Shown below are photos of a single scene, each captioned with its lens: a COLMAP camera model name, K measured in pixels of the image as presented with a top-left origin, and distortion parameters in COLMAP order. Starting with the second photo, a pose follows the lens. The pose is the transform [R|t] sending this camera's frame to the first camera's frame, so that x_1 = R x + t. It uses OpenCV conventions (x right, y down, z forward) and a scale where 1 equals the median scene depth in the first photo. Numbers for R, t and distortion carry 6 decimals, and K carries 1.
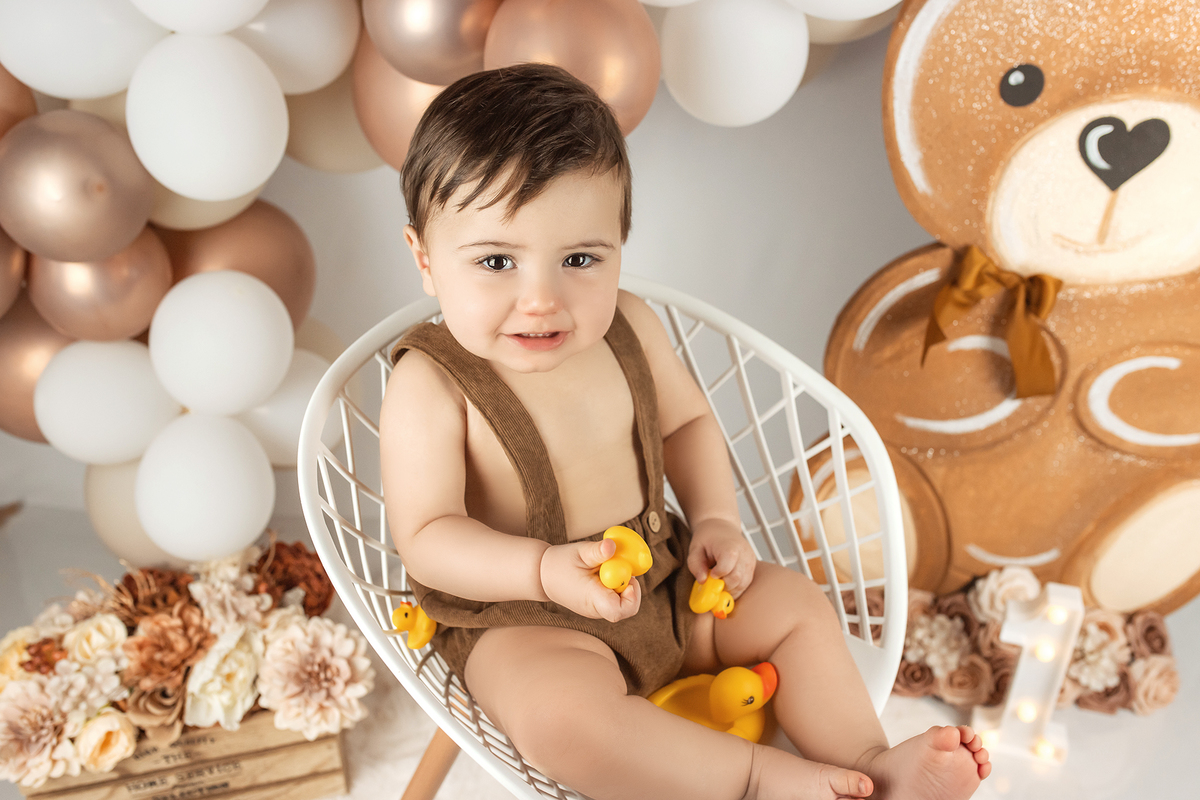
lens RADIAL K [[1160.5, 0, 597.3], [0, 1160.5, 399.9], [0, 0, 1]] dist [-0.067501, 0.085527]
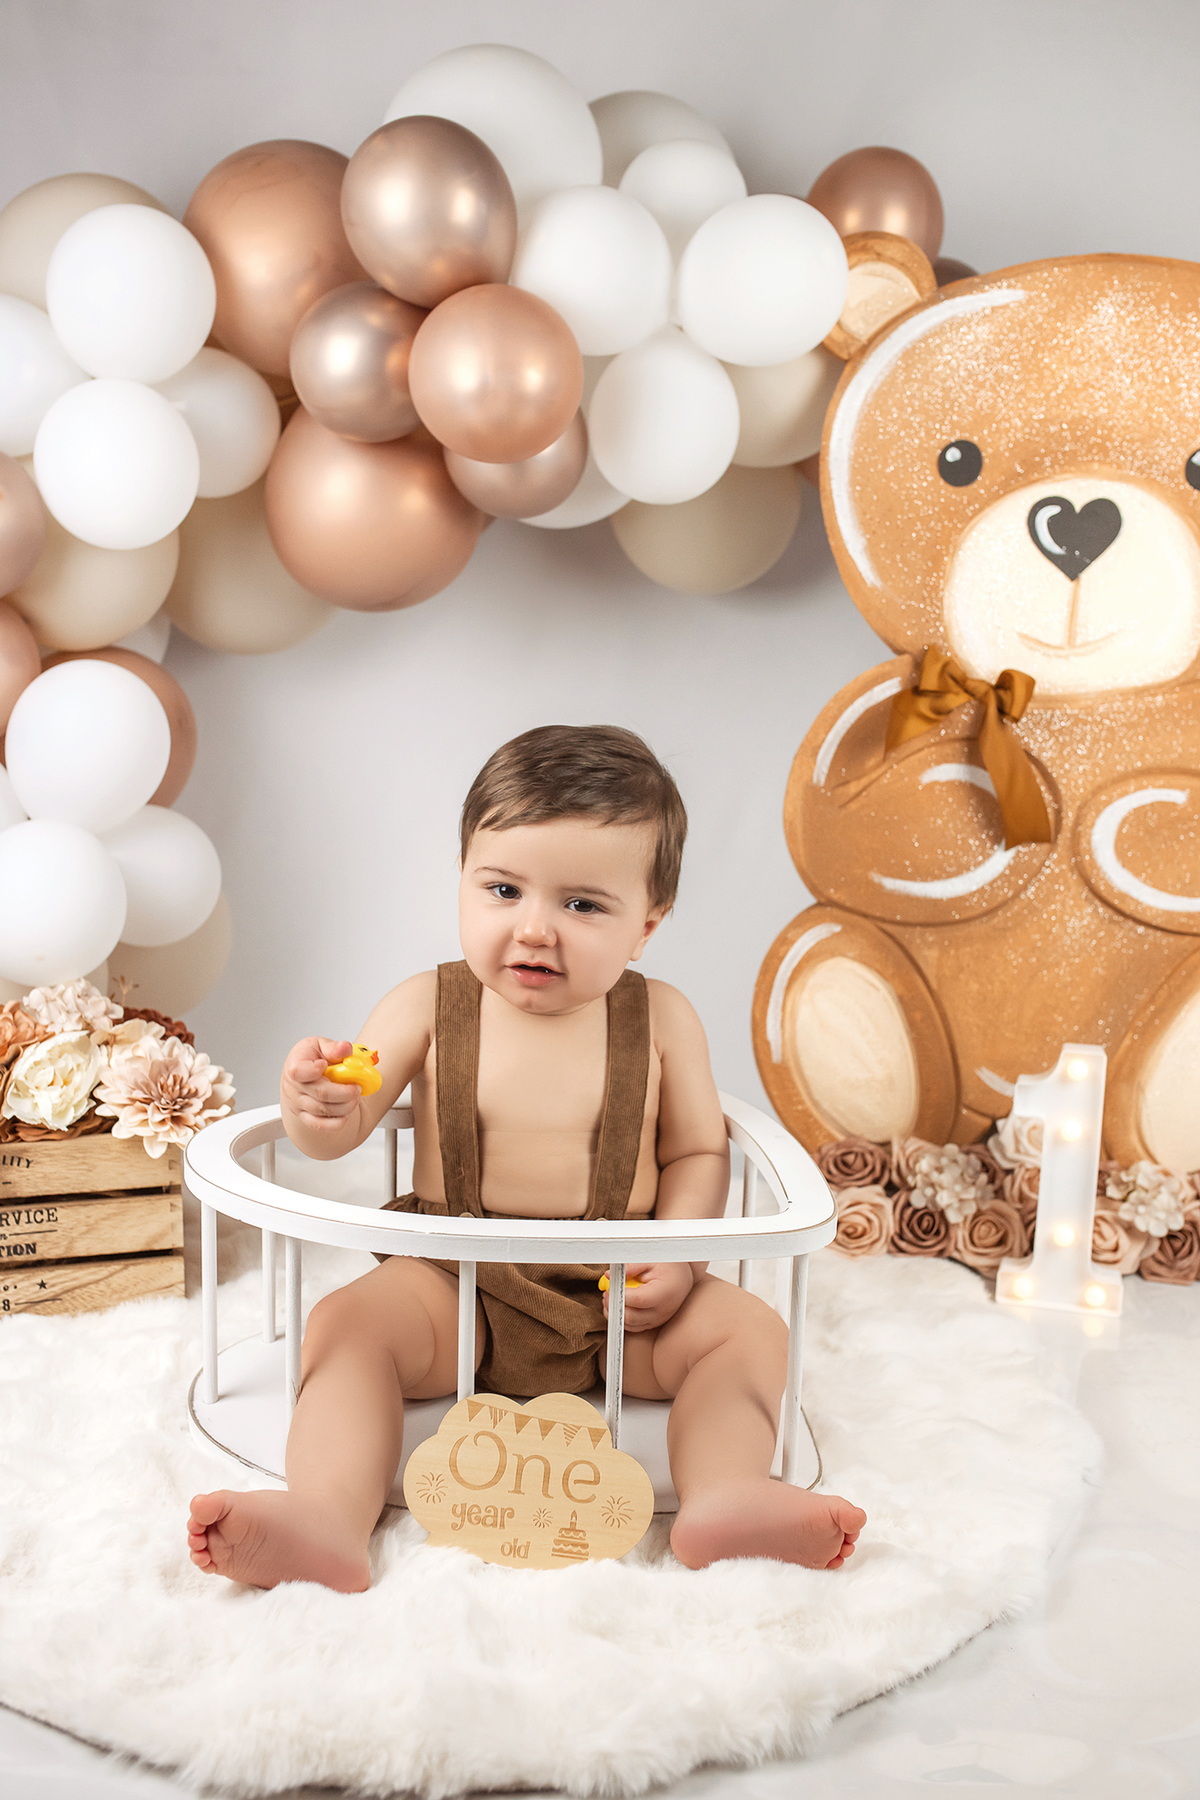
lens RADIAL K [[1728.6, 0, 599.3], [0, 1728.6, 899.9], [0, 0, 1]] dist [-0.067195, 0.081717]
pose [[0.999602, 0.018887, 0.020945, 0.036841], [-0.008614, 0.911616, -0.410952, 0.602554], [-0.026856, 0.410609, 0.911416, -0.150683]]
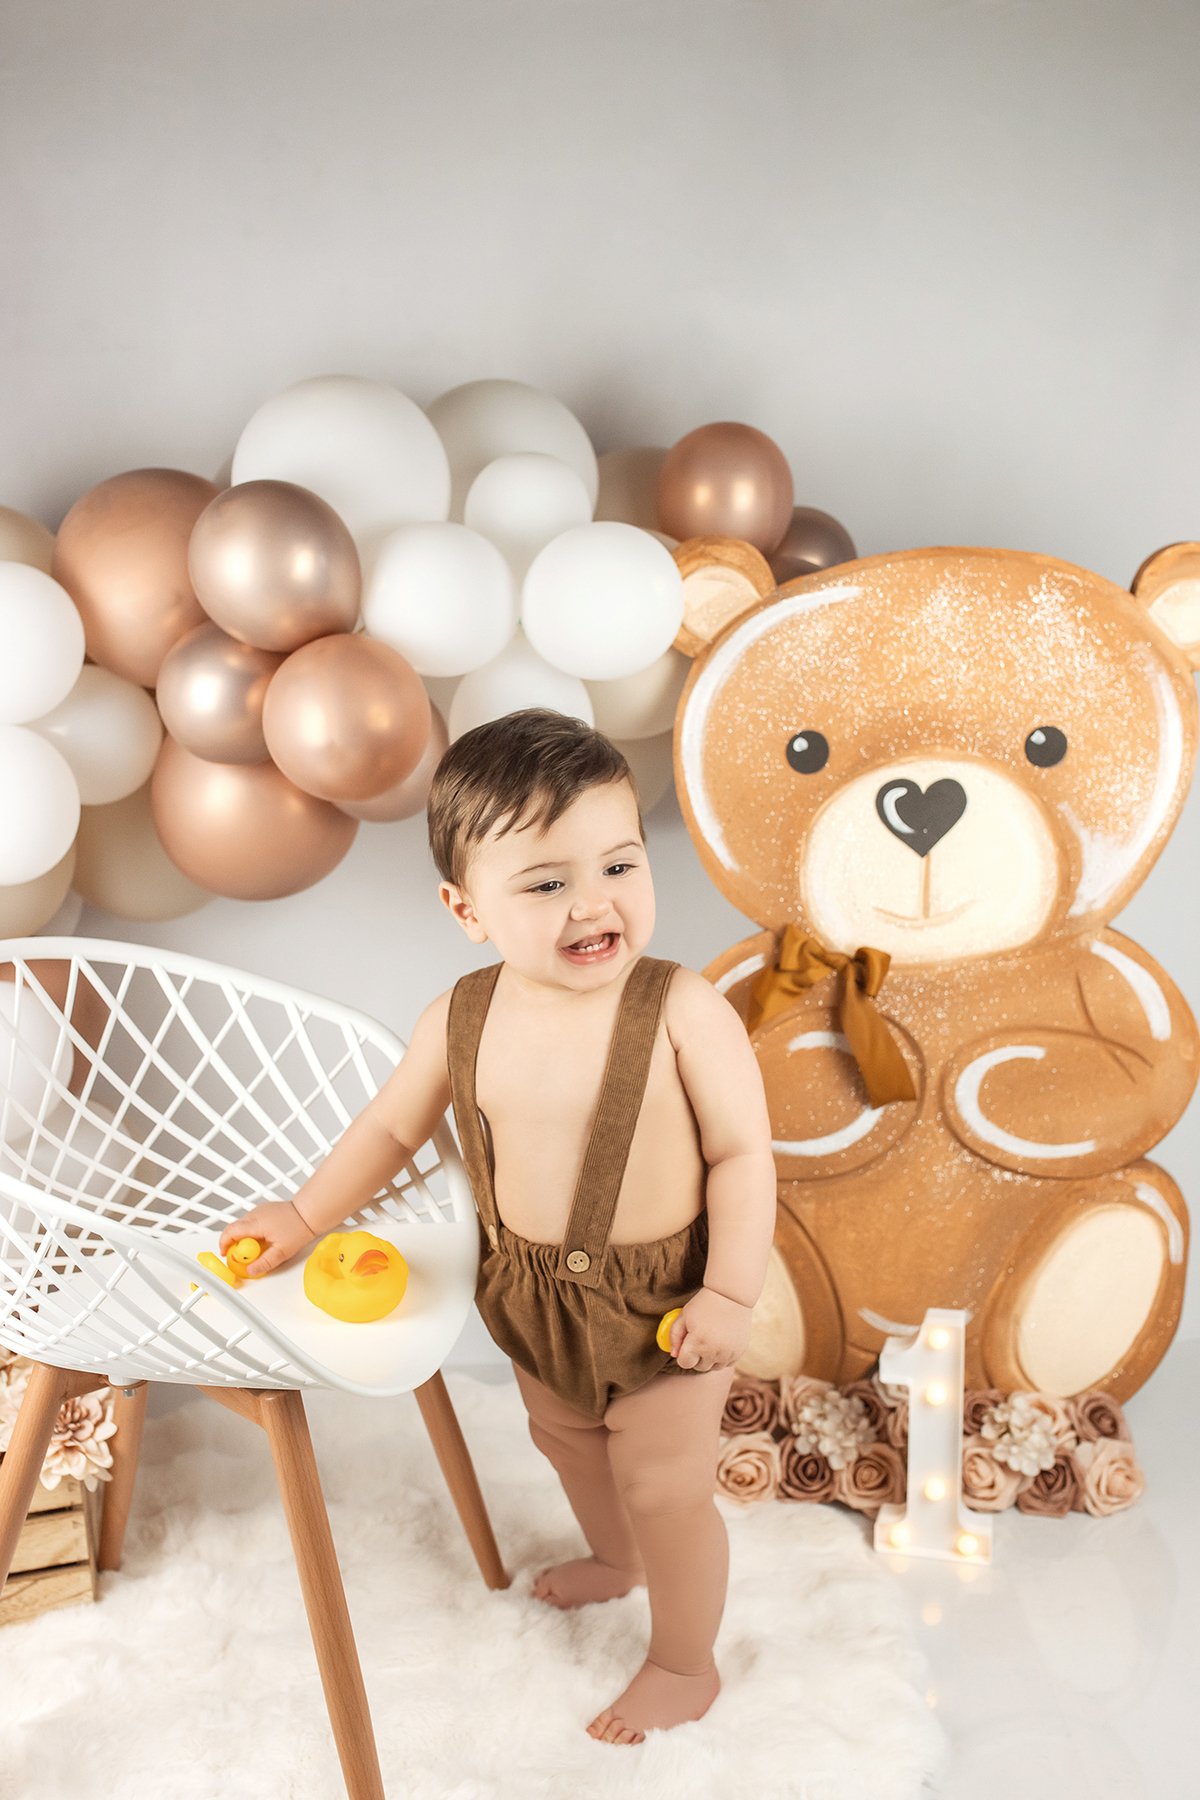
lens RADIAL K [[1703.1, 0, 610.9], [0, 1703.1, 899.7], [0, 0, 1]] dist [-0.058327, 0.041164]
pose [[0.999452, -0.032394, 0.006742, 0.165680], [0.032472, 0.921153, -0.387844, 0.381090], [0.006353, 0.387851, 0.921700, -0.298486]]
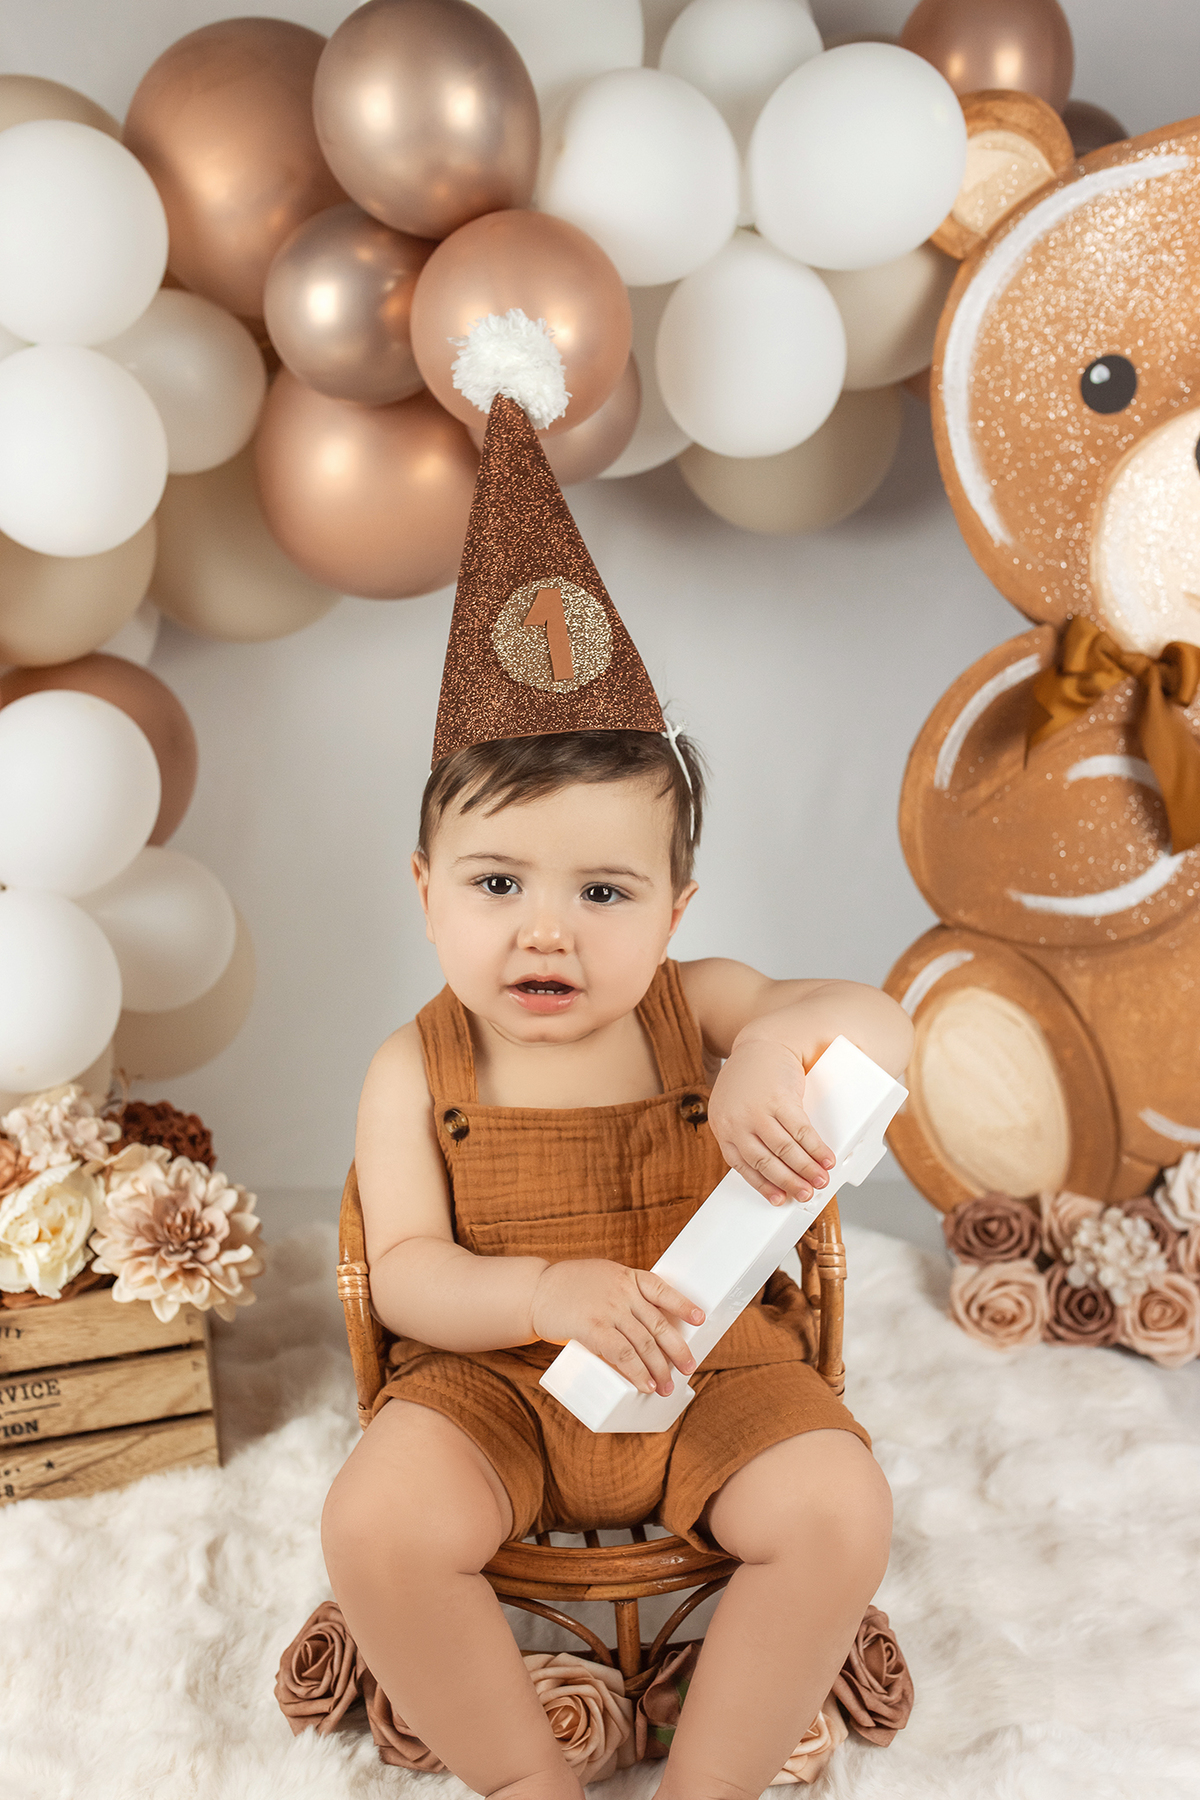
lens RADIAL K [[1737.4, 0, 599.0], [0, 1737.4, 898.7], [0, 0, 1]] dist [-0.064174, 0.078165]
pose [[0.999249, -0.033454, -0.019530, 0.034074], [0.025636, 0.949064, -0.314040, 0.372615], [0.029041, 0.313304, 0.949209, -0.002378]]
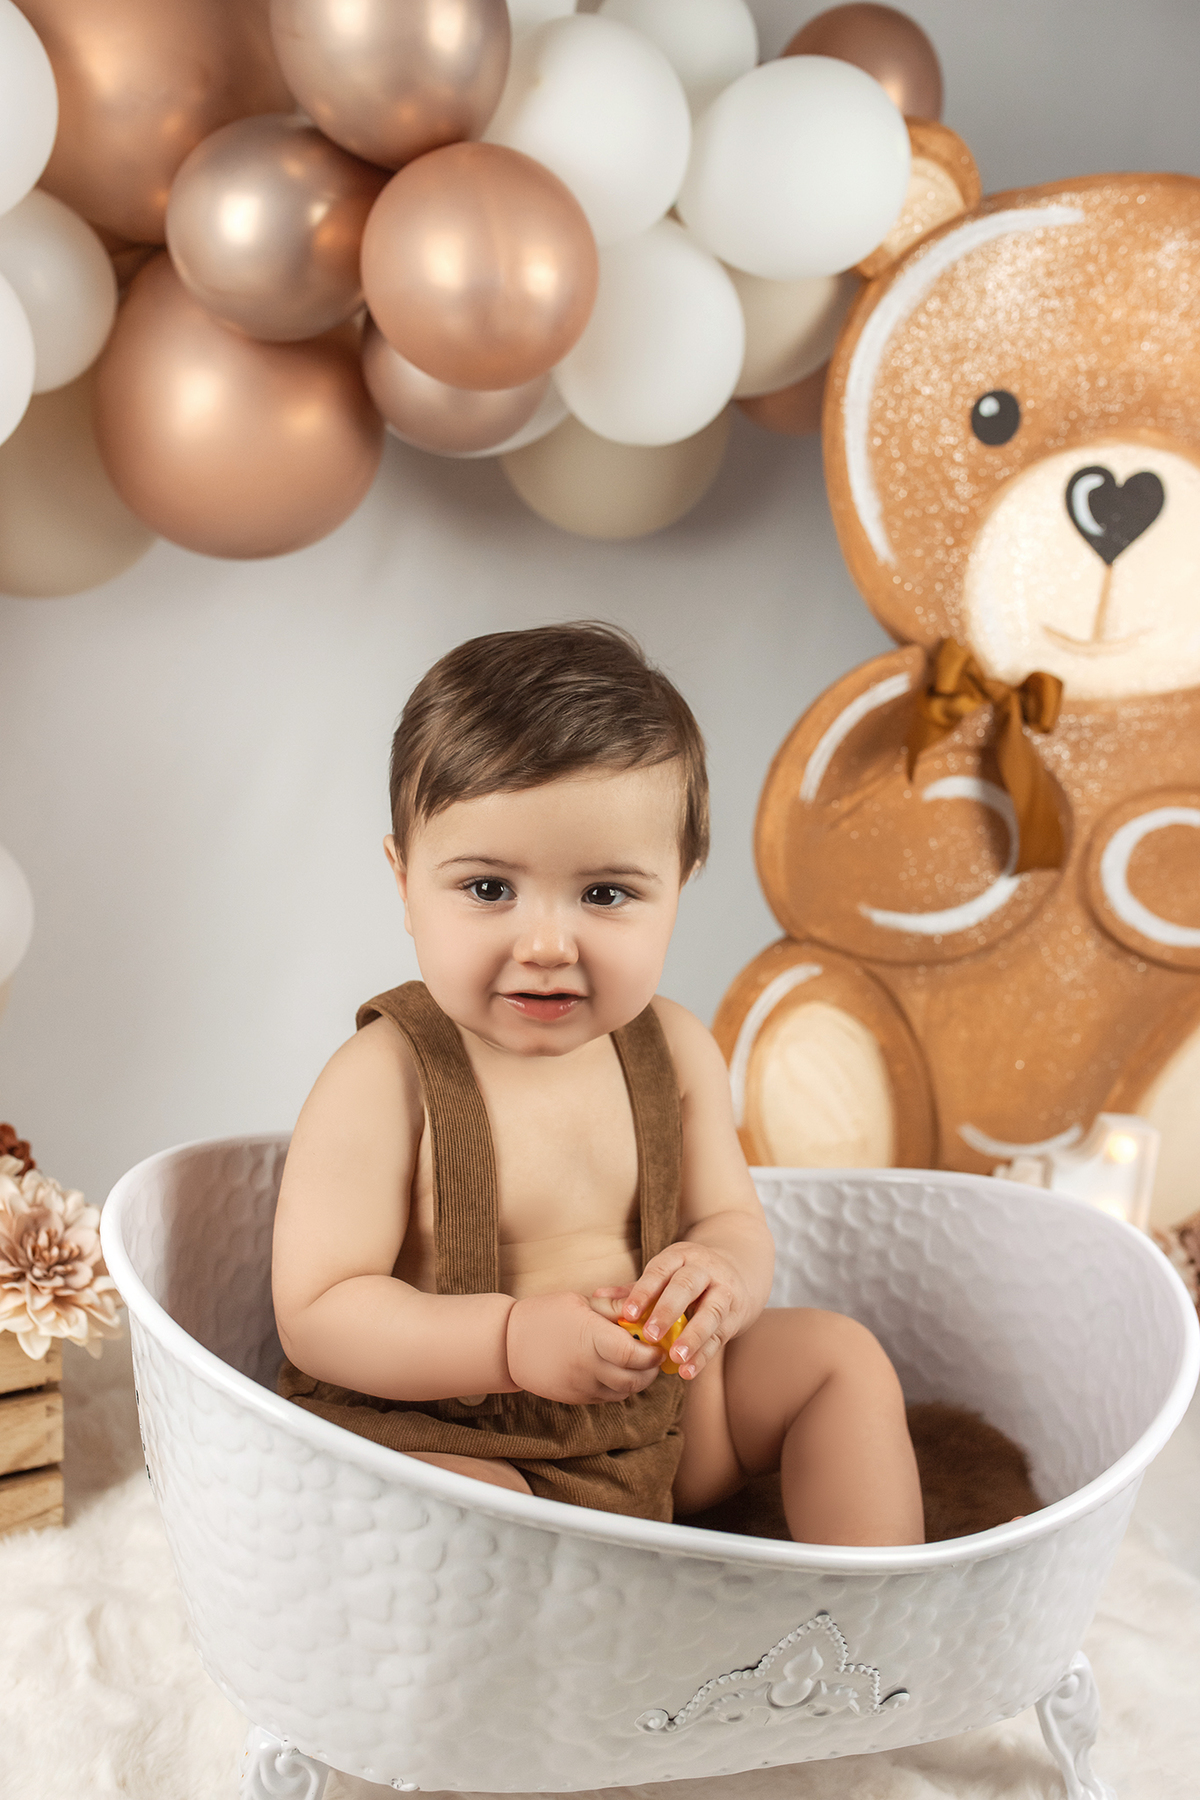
lens RADIAL K [[1747.0, 0, 600.9], [0, 1747.0, 899.6], [0, 0, 1]] dist [-0.062548, 0.077056]
pose [[0.960179, 0.007045, 0.279297, -0.209099], [0.086995, 0.942444, -0.322849, 0.371927], [-0.265497, 0.334290, 0.904302, 0.082497]]
